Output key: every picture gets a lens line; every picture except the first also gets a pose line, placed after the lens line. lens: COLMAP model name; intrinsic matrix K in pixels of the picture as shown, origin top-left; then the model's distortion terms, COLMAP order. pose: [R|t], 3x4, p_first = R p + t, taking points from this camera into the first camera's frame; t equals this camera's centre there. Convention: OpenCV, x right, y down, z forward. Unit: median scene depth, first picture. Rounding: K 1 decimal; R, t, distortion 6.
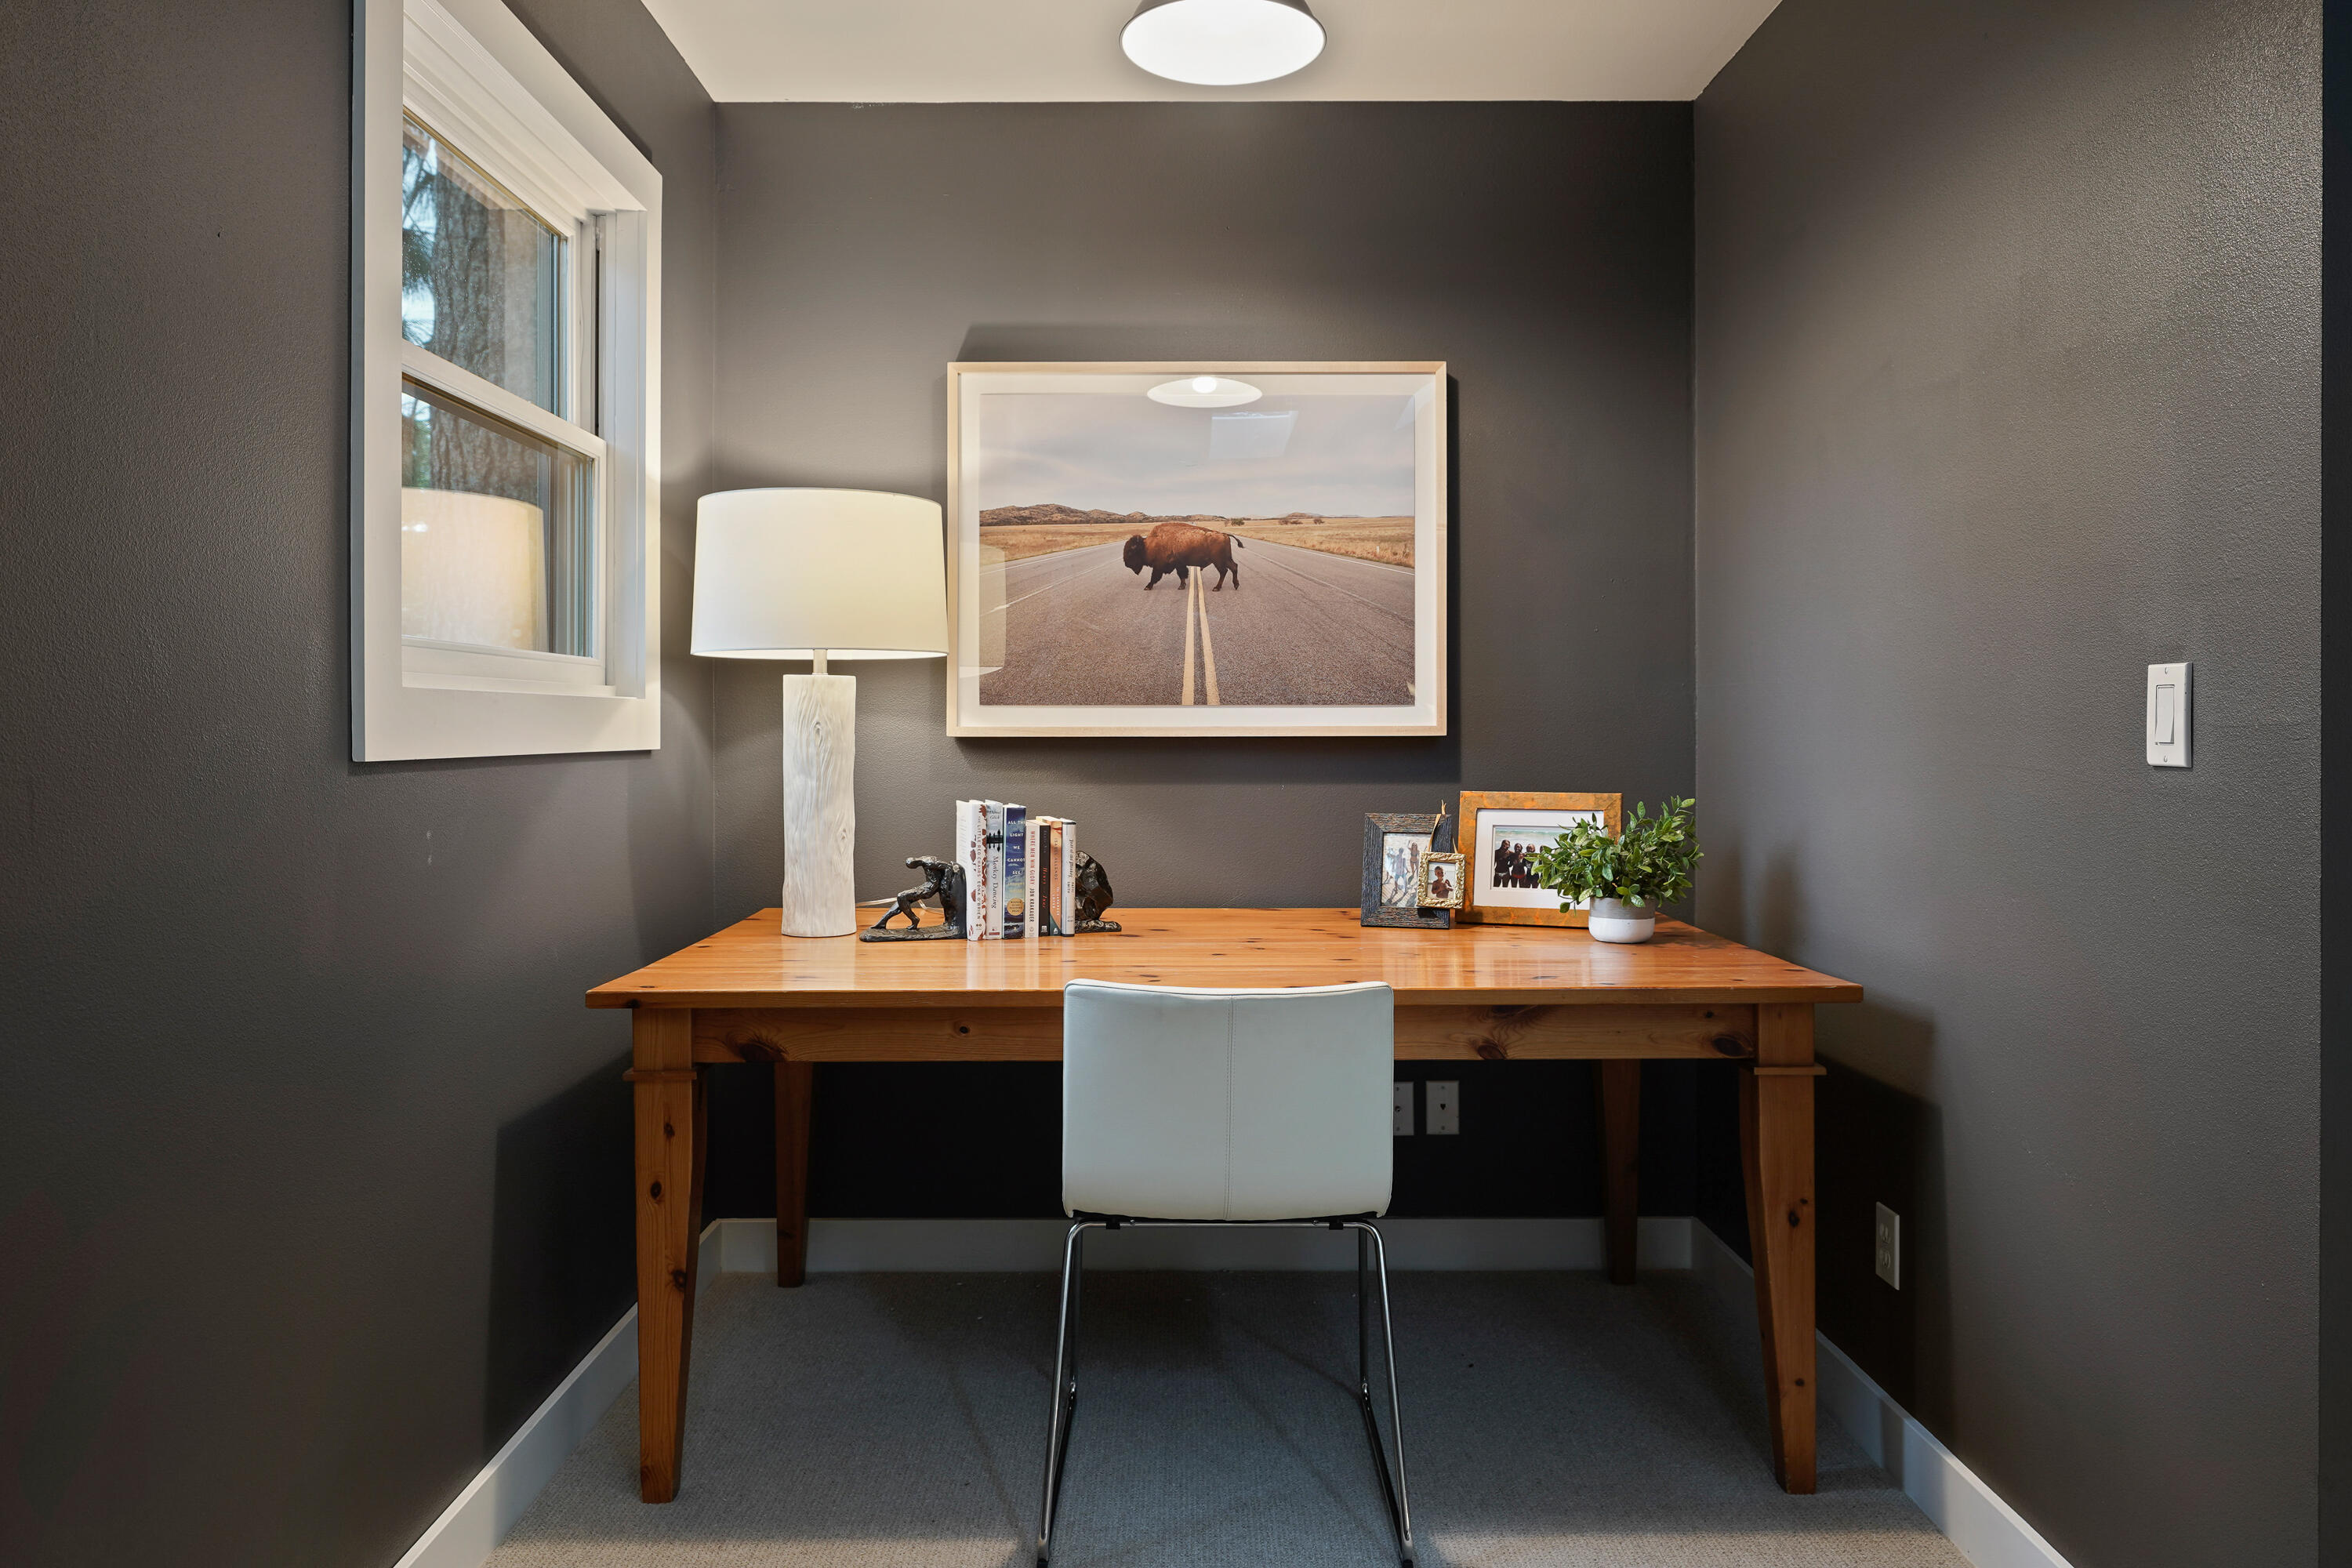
lens RADIAL K [[1591.7, 0, 1173.8], [0, 1591.7, 771.5], [0, 0, 1]] dist [0.008364, -0.005501]
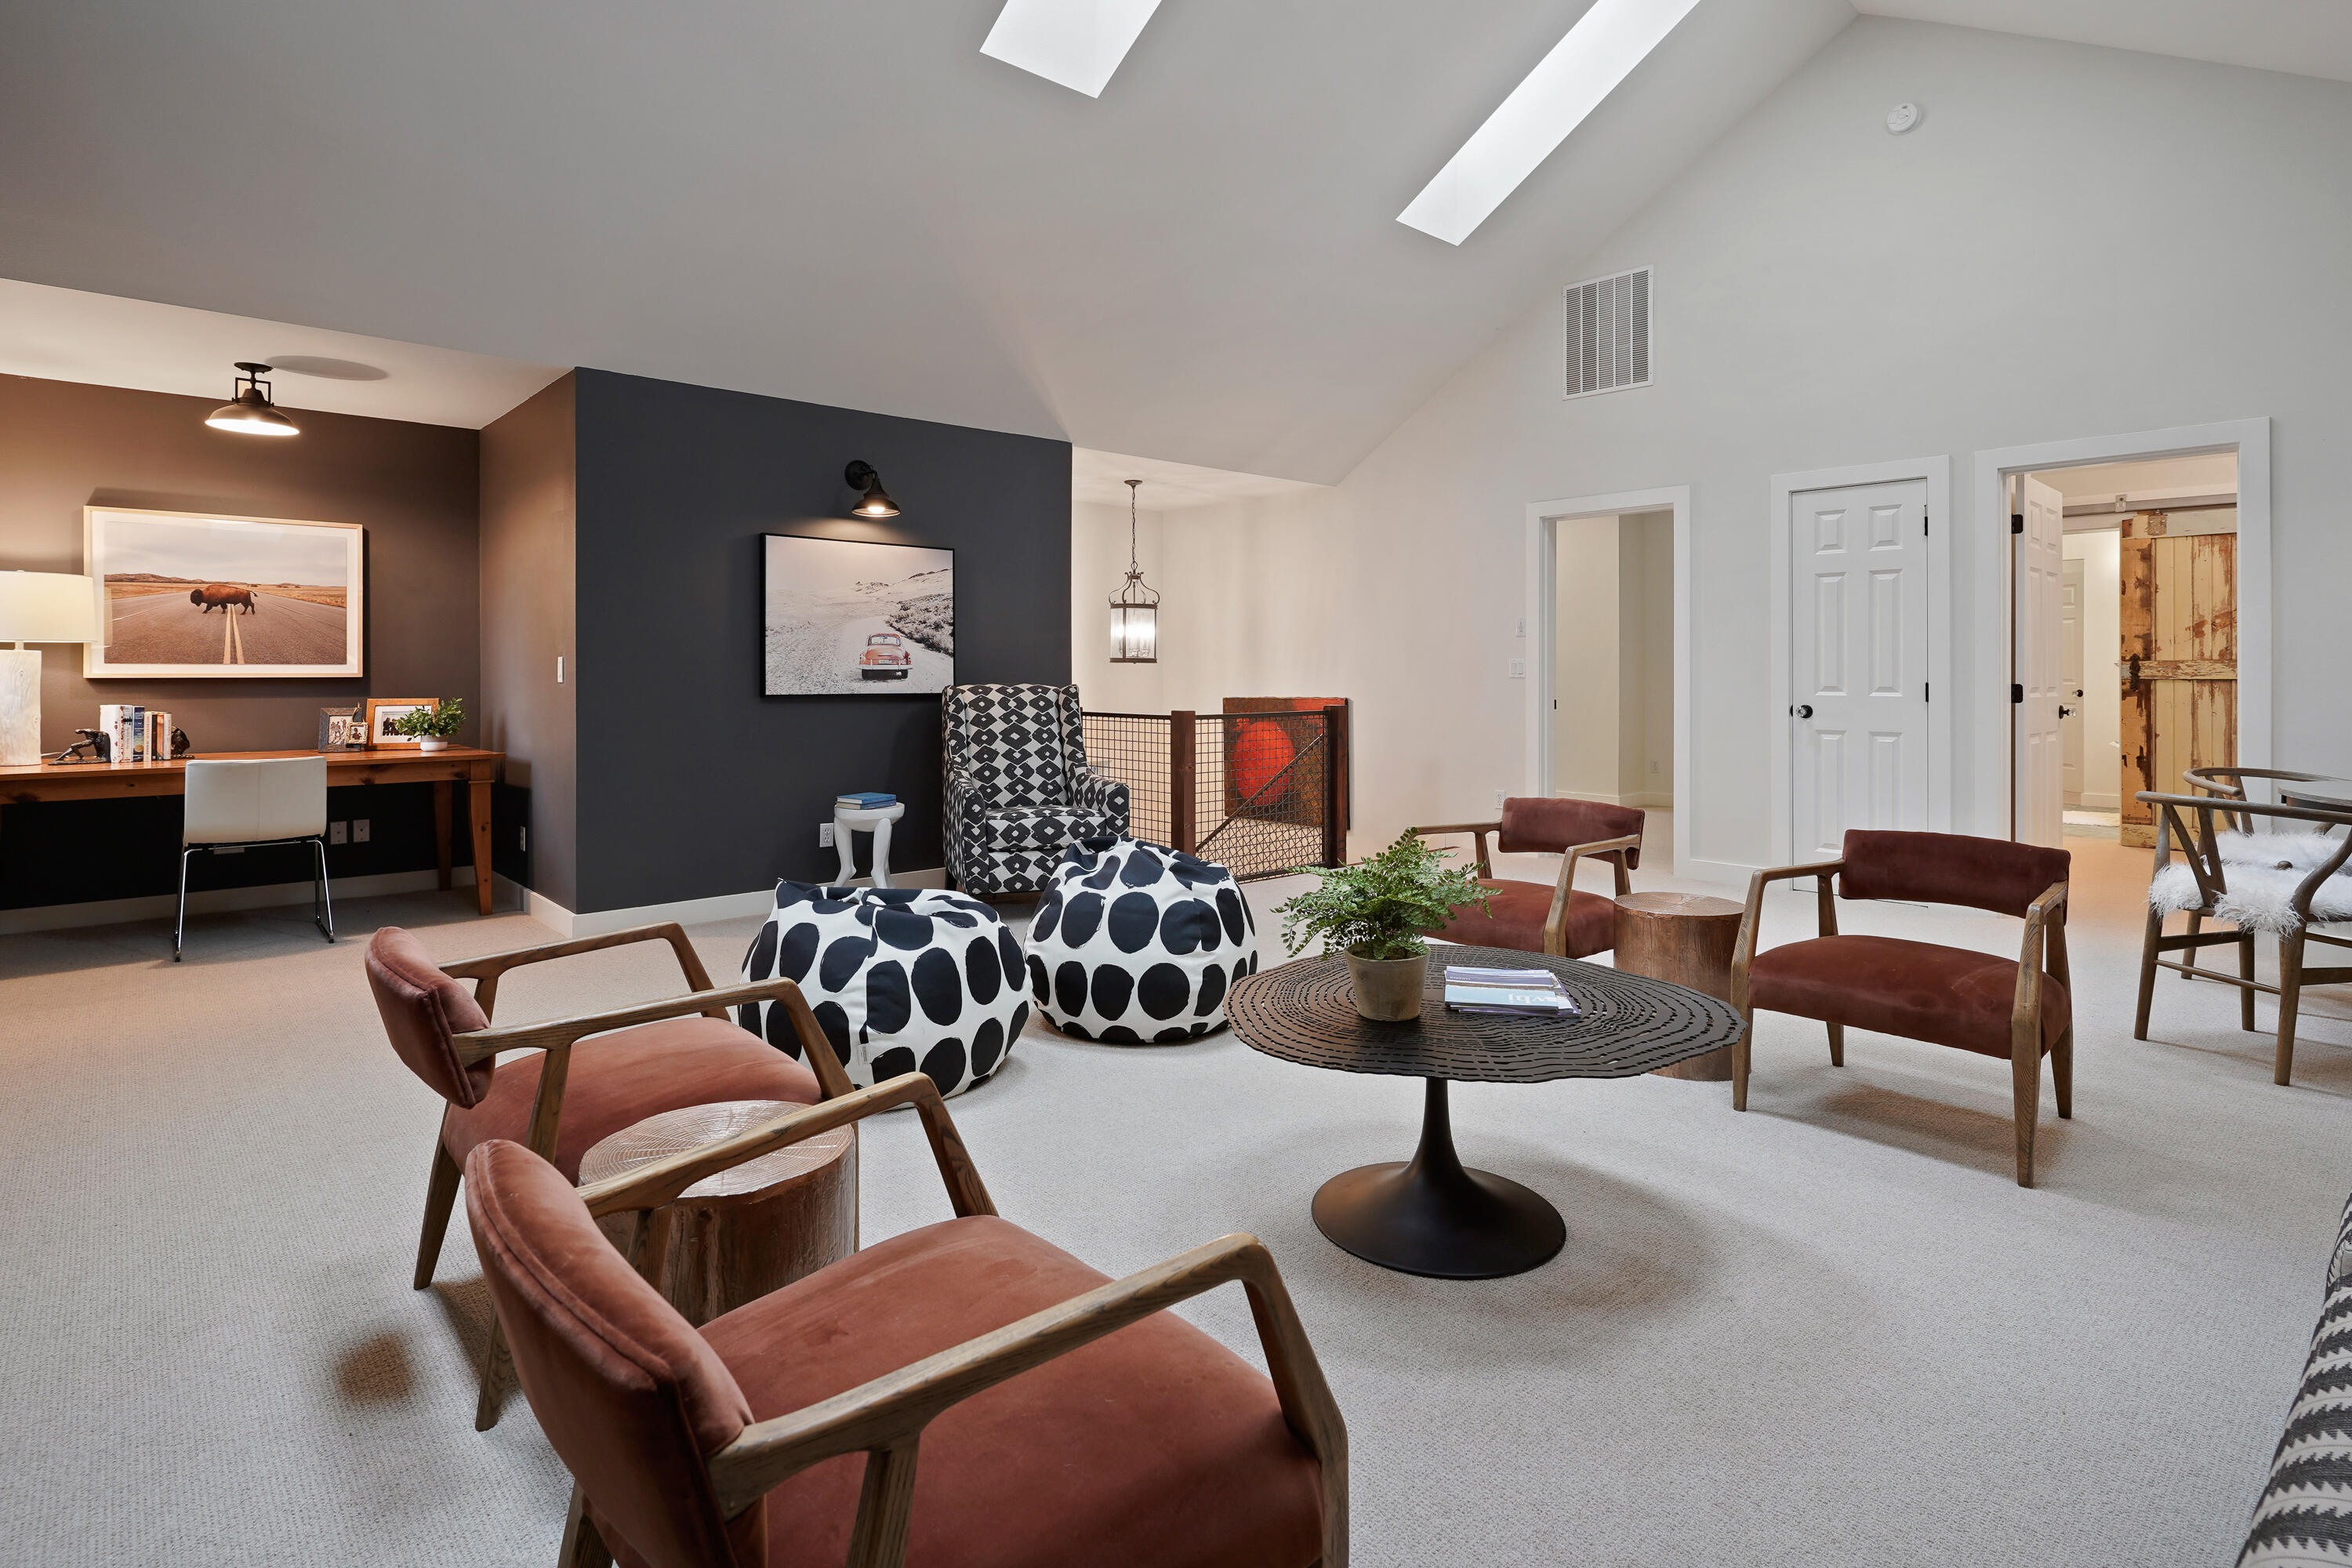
lens RADIAL K [[1208.9, 0, 1170.7], [0, 1208.9, 674.9], [0, 0, 1]] dist [-0.001438, 0.016481]
pose [[0.760542, -0.000931, 0.649288, -0.101468], [0.016934, 0.999687, -0.018401, 0.032219], [-0.649068, 0.024990, 0.760320, -1.317557]]
